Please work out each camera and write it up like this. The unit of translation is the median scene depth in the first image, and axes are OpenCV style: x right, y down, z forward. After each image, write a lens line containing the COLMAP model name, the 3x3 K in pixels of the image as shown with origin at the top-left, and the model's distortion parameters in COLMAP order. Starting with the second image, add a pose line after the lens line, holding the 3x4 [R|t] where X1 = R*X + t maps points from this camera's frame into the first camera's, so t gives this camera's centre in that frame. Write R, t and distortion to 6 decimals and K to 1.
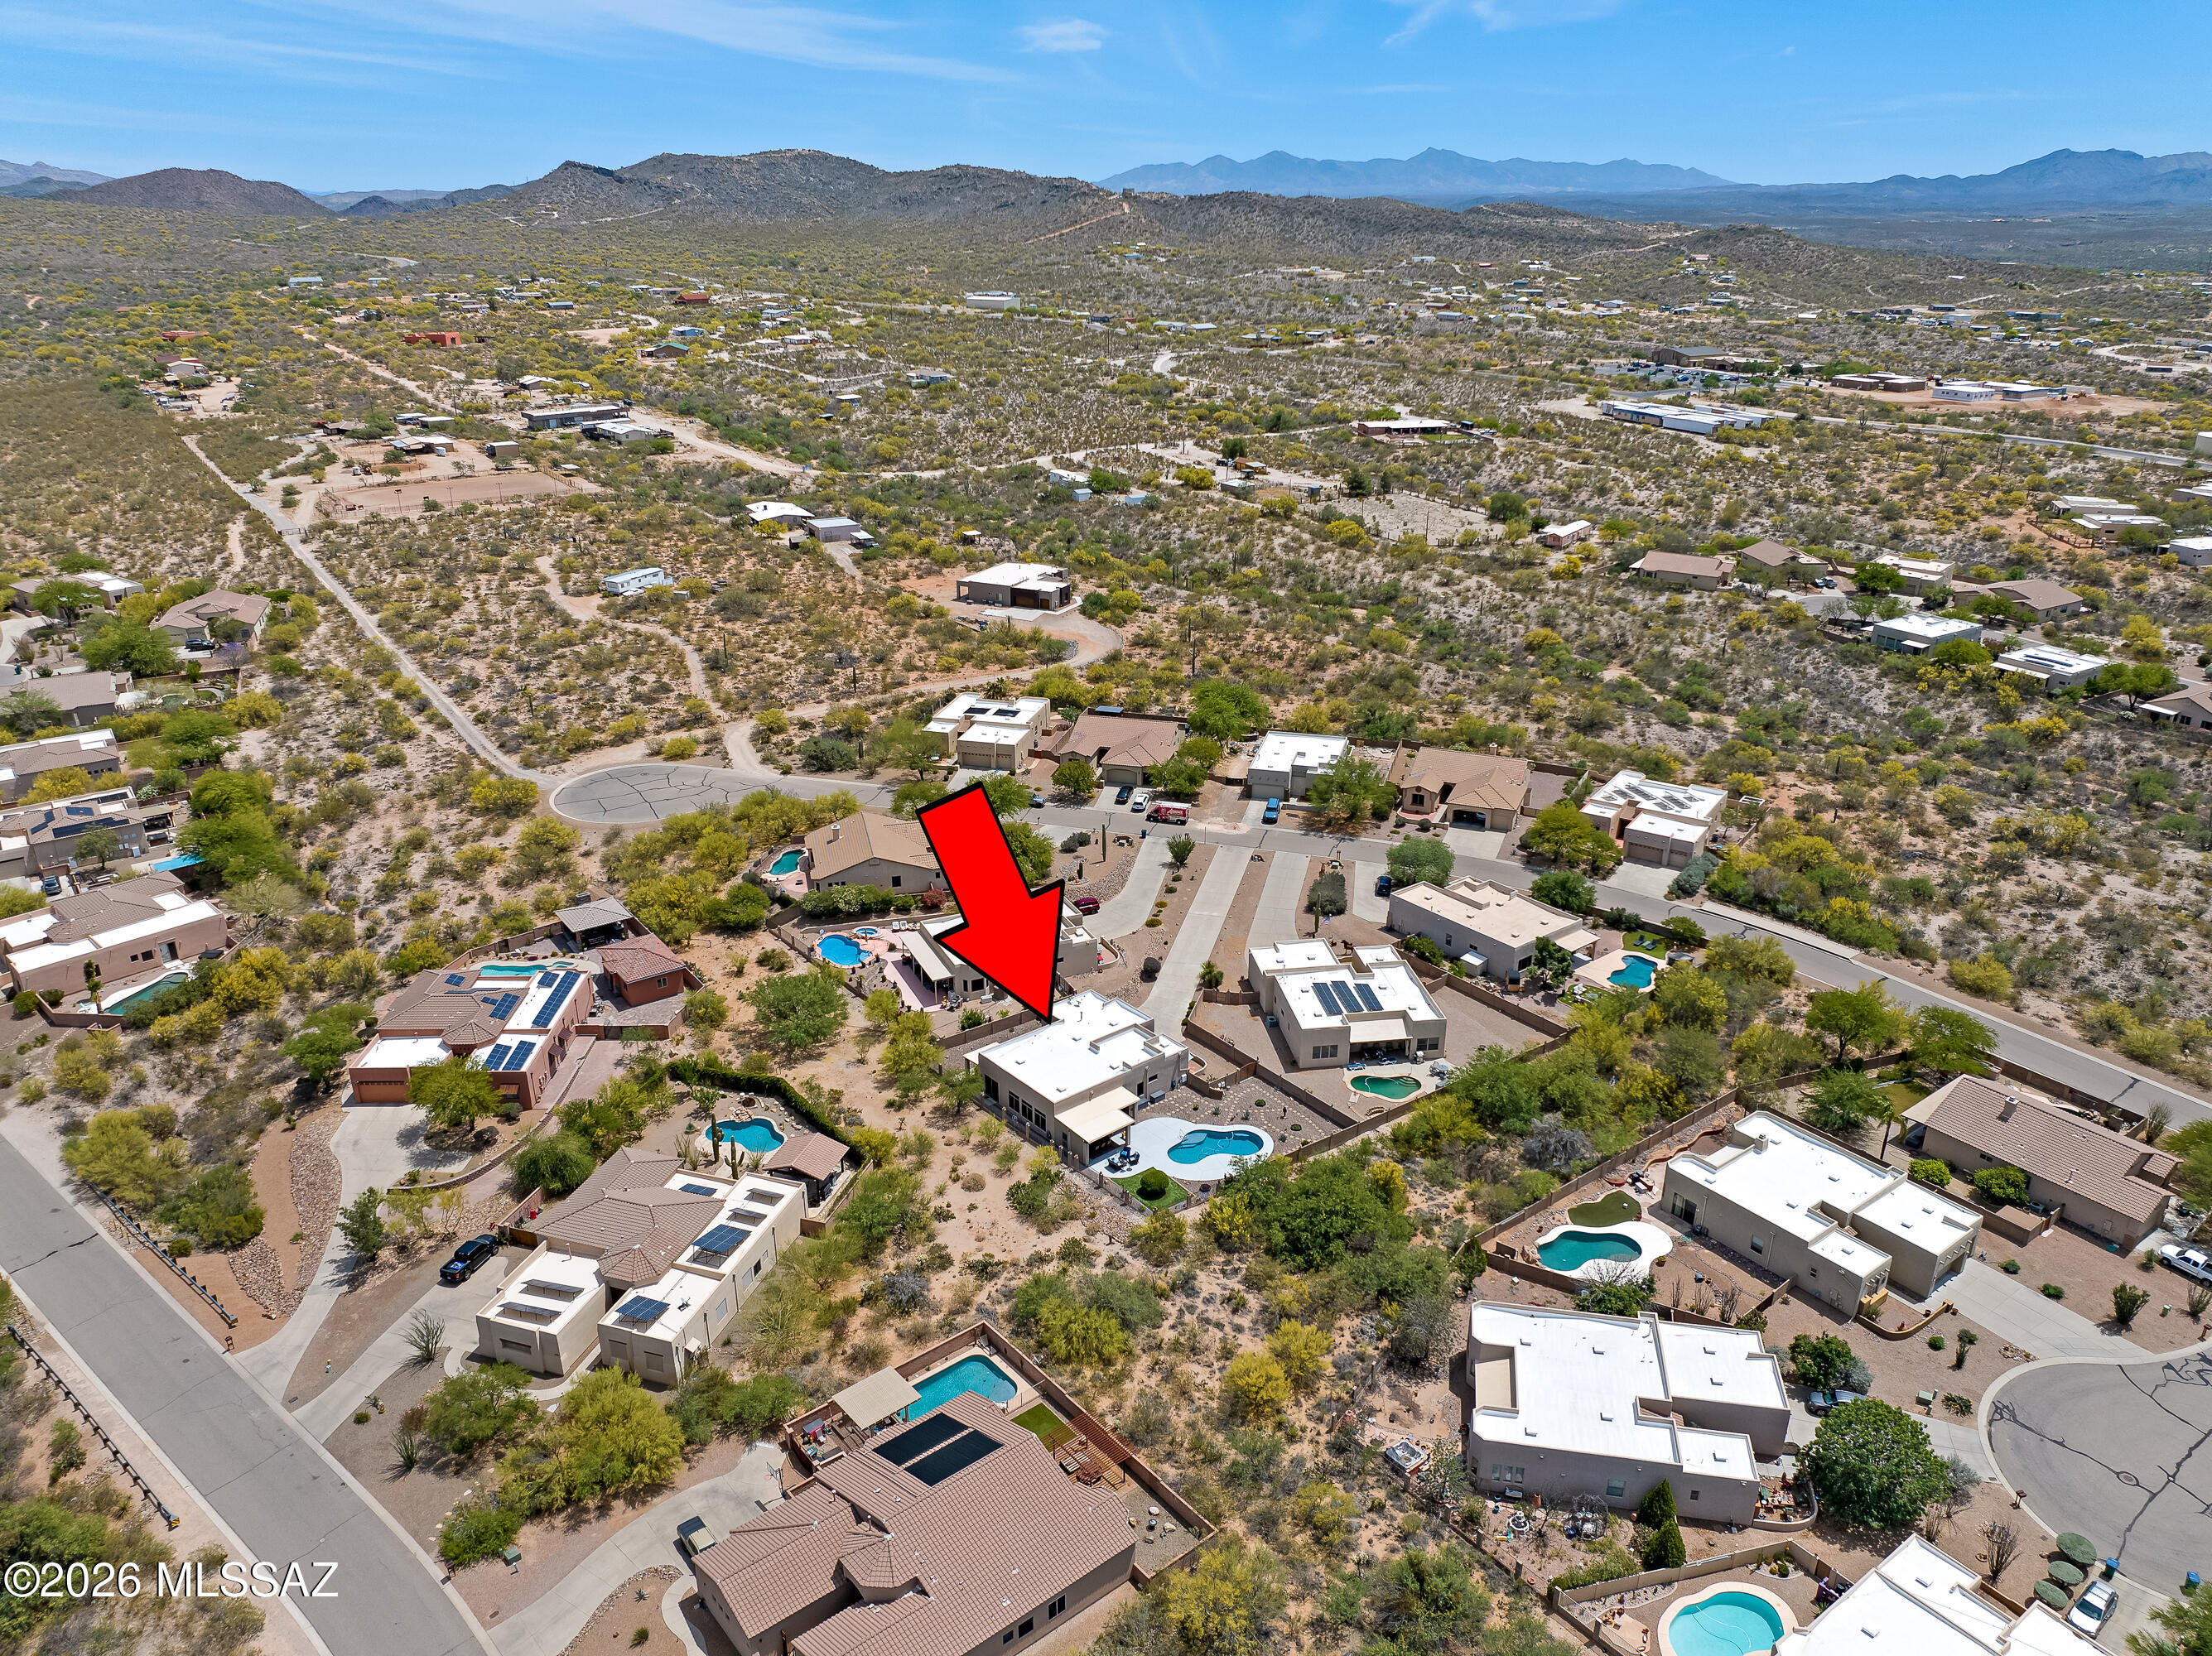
lens RADIAL K [[1552.5, 0, 1106.0], [0, 1552.5, 828.0], [0, 0, 1]] dist [-0.071867, 0.042567]
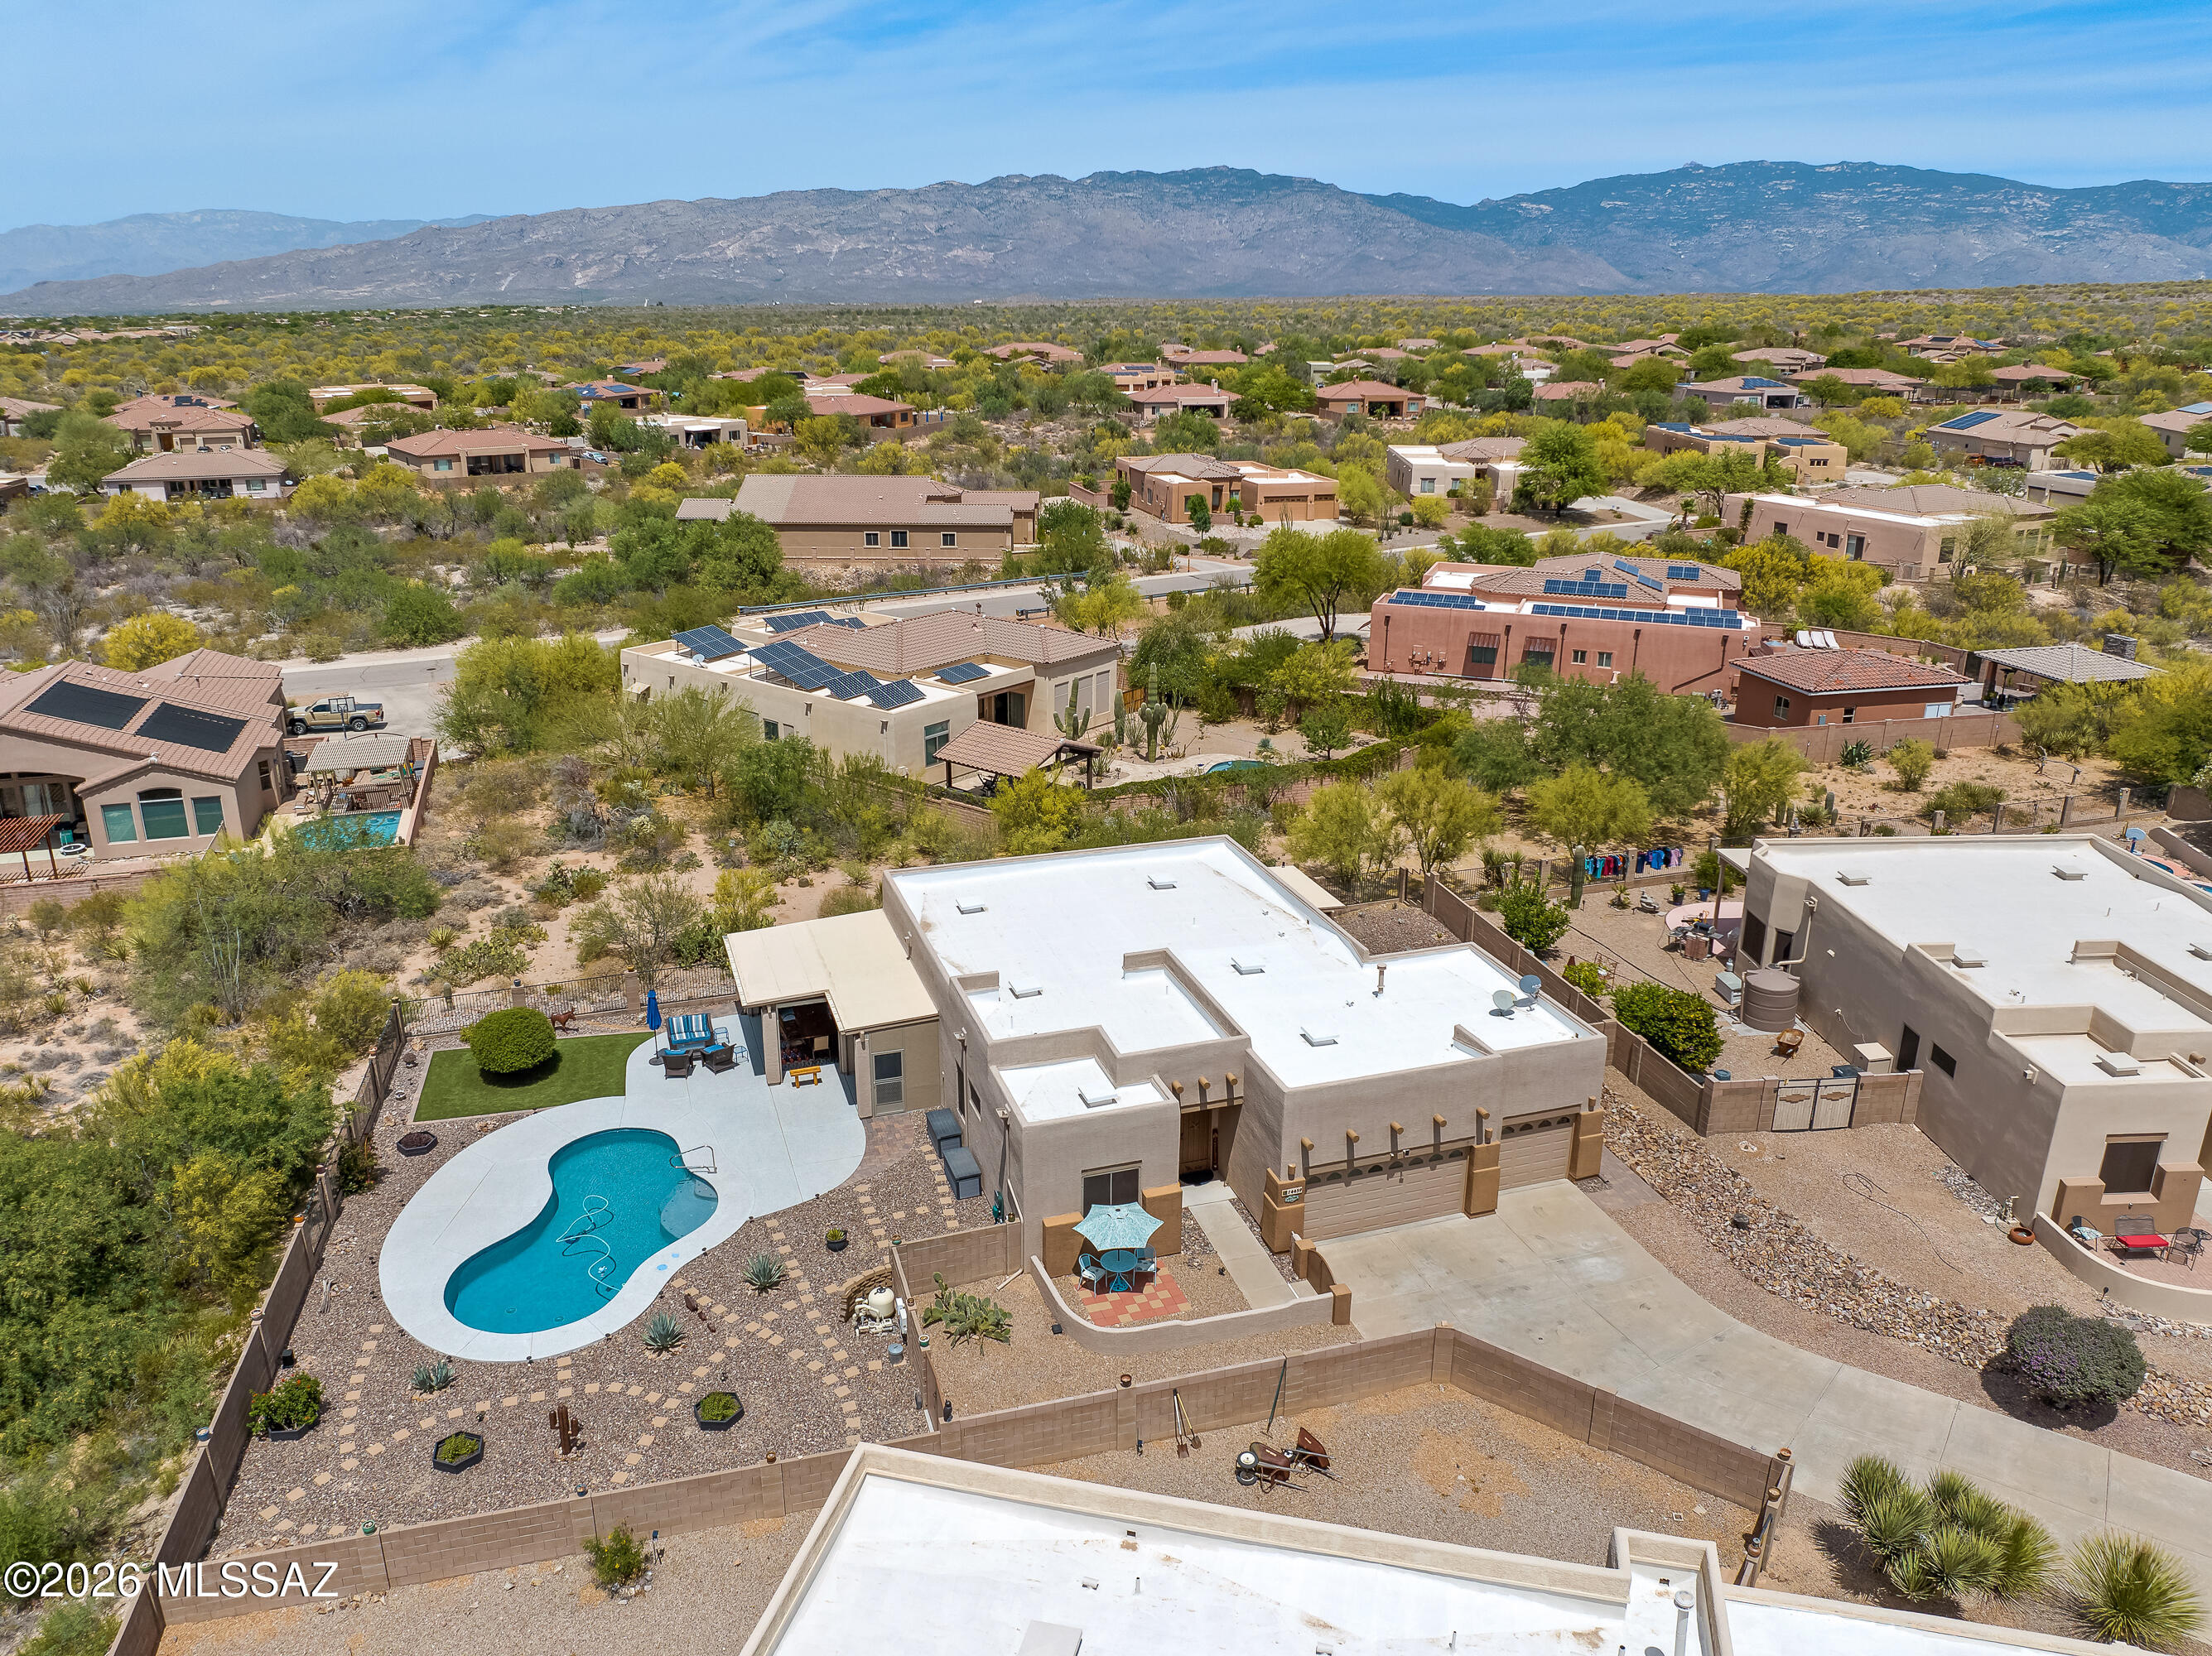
lens RADIAL K [[1587.2, 0, 1107.0], [0, 1587.2, 790.3], [0, 0, 1]] dist [-0.041317, 0.003494]
pose [[-0.354066, 0.276471, -0.893421, 0.288503], [-0.350243, 0.846585, 0.400779, -0.001507], [0.867161, 0.454817, -0.202915, 1.202751]]
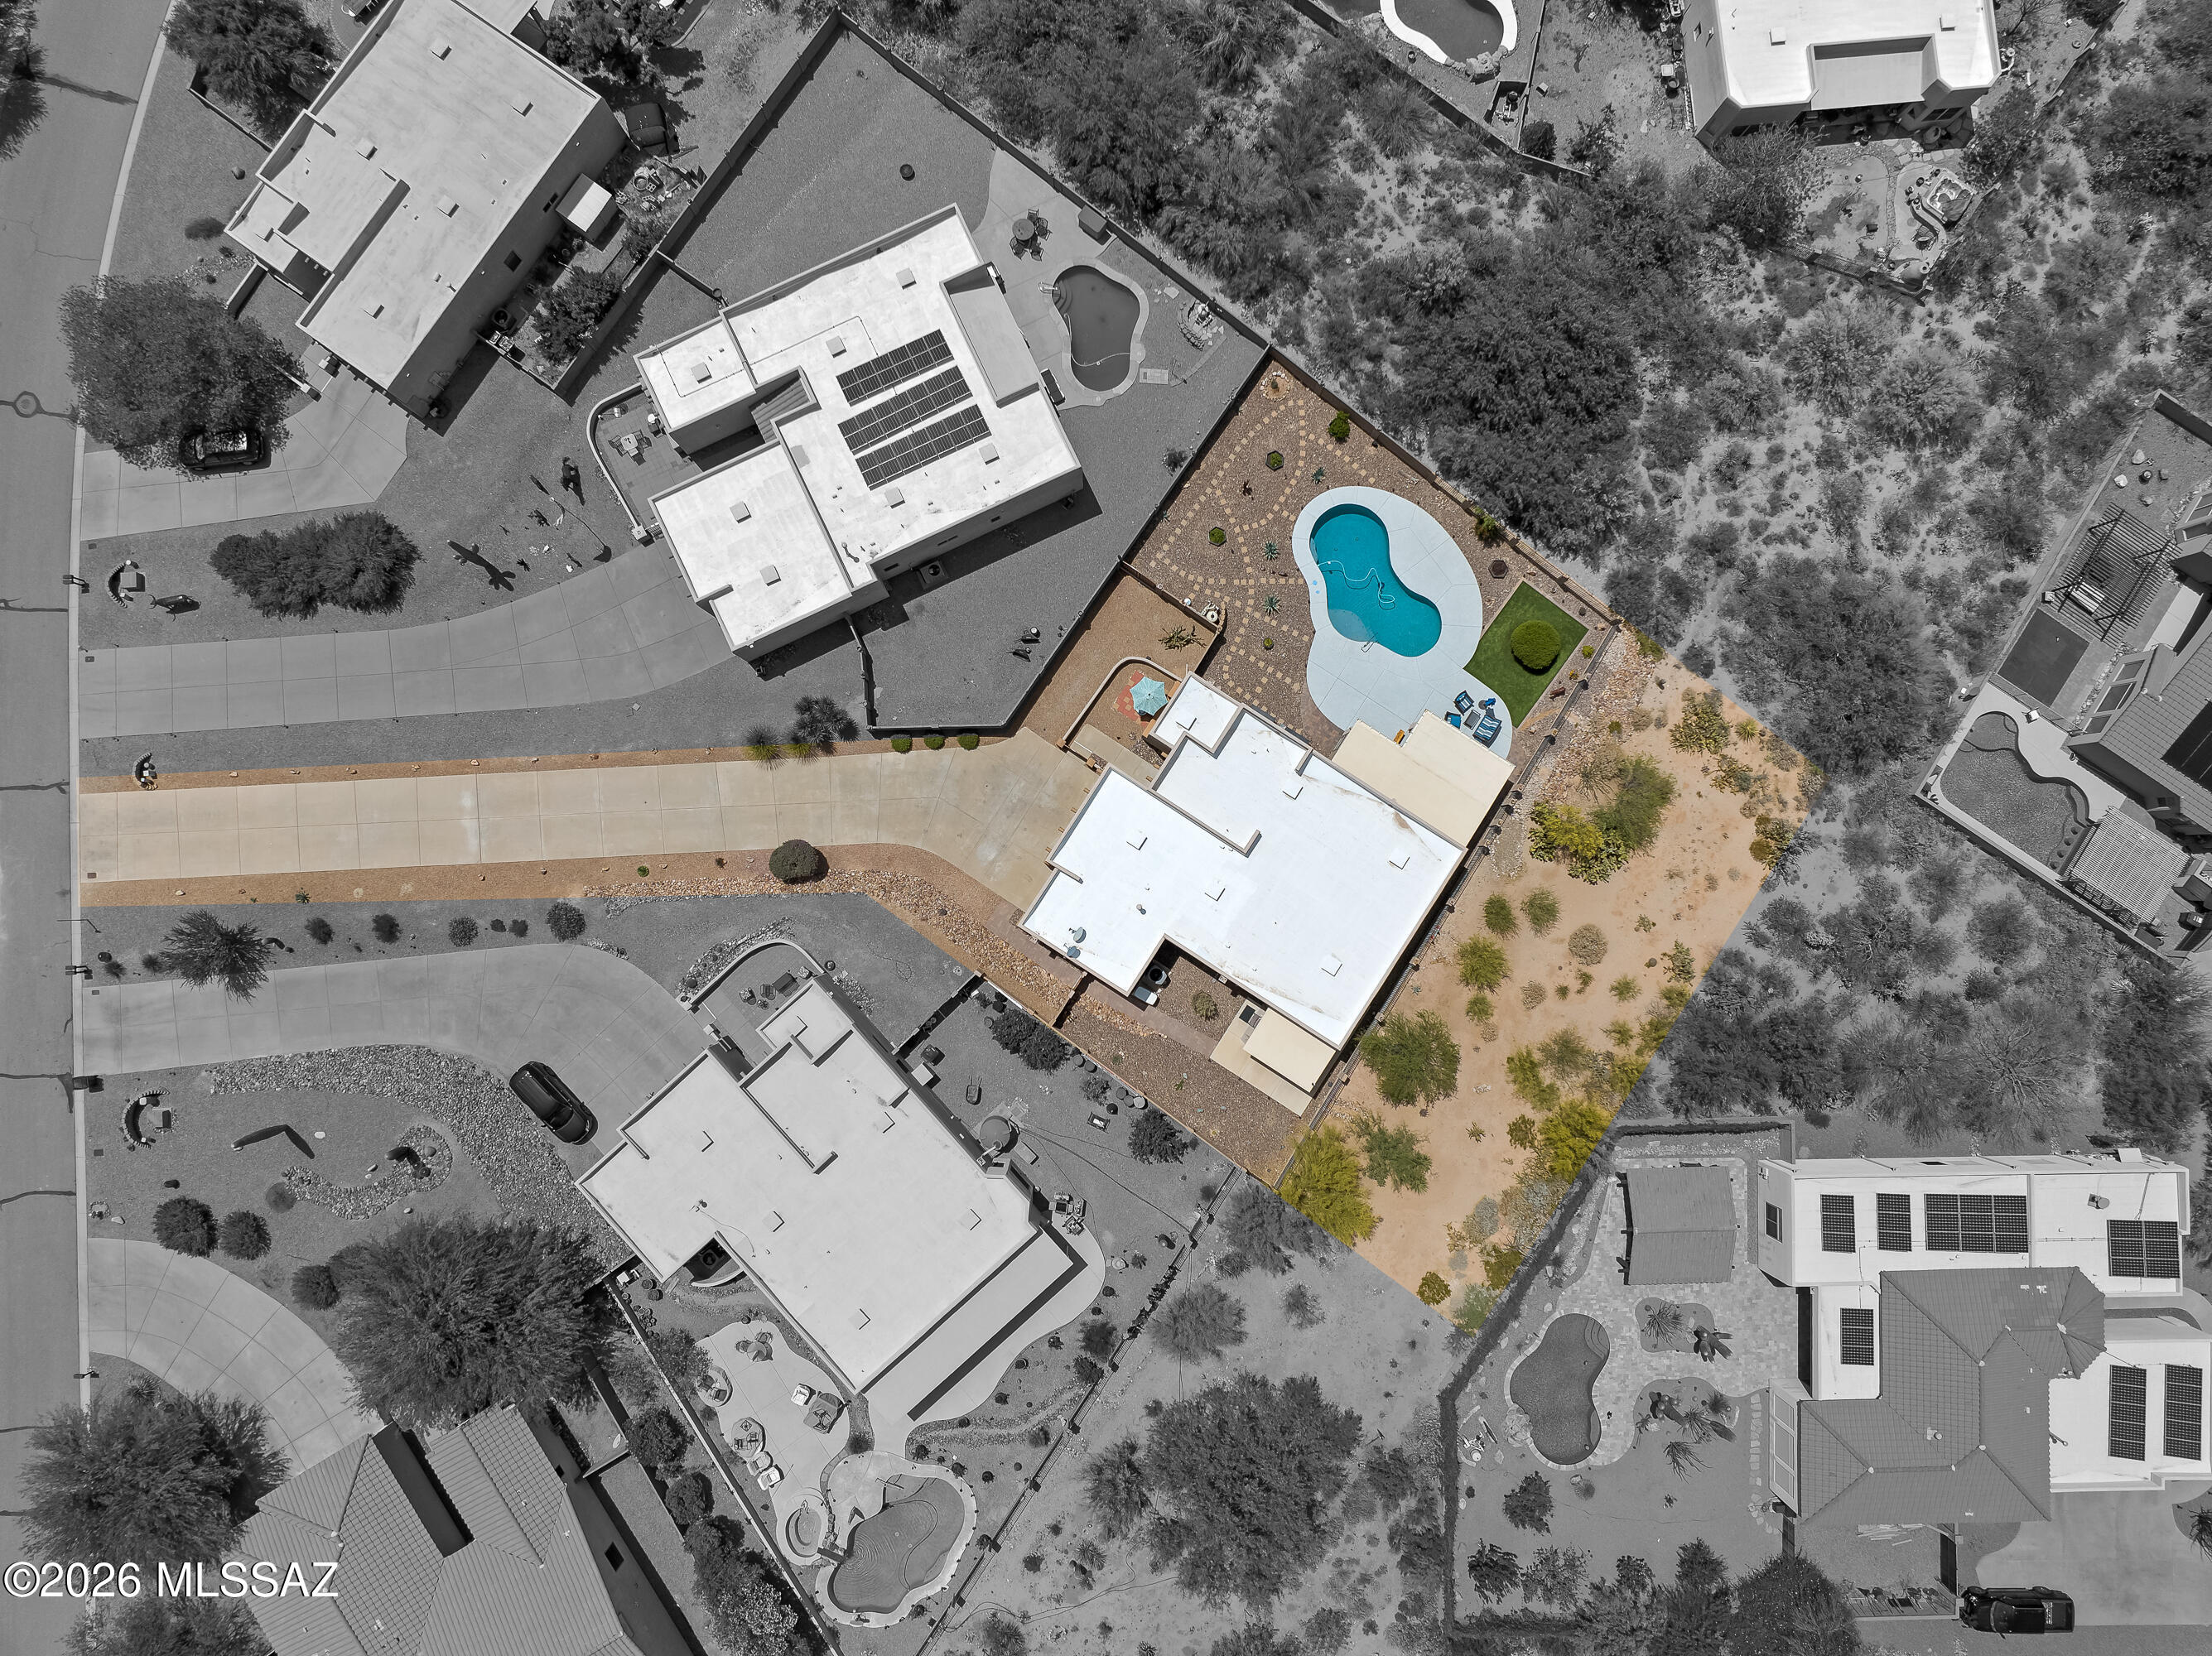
lens RADIAL K [[1587.2, 0, 1107.0], [0, 1587.2, 790.3], [0, 0, 1]] dist [-0.041317, 0.003494]
pose [[-0.300424, -0.953219, 0.033460, 0.007371], [0.342083, -0.074934, 0.936677, -0.422757], [-0.890351, 0.292846, 0.348592, 0.988715]]
